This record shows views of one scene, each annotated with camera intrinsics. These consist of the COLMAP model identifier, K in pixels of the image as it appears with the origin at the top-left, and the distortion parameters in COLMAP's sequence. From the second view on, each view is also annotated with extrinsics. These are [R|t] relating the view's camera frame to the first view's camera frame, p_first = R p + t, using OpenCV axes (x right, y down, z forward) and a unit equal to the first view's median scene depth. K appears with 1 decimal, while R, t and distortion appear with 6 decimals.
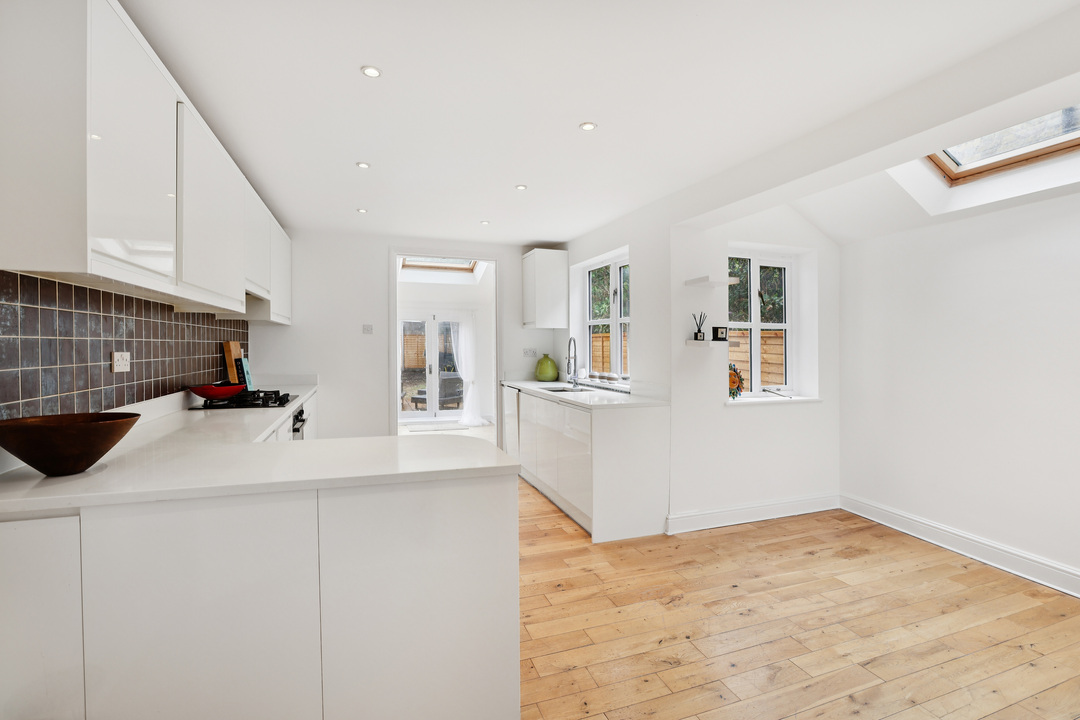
lens RADIAL K [[487.7, 0, 540.1], [0, 487.7, 351.7], [0, 0, 1]] dist [-0.002403, -0.000302]
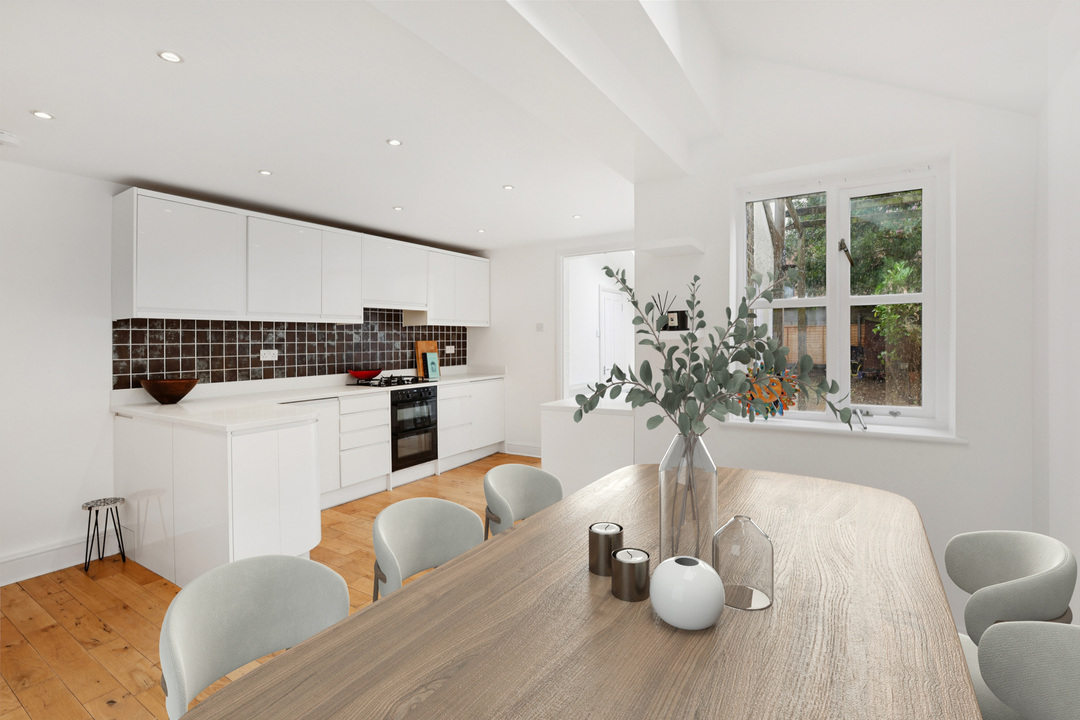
lens RADIAL K [[487.7, 0, 540.1], [0, 487.7, 351.7], [0, 0, 1]] dist [-0.002403, -0.000302]
pose [[0.600584, 0.001884, -0.799560, 0.833122], [0.009600, 0.999908, 0.009567, -0.001309], [0.799504, -0.013421, 0.600511, 0.424928]]
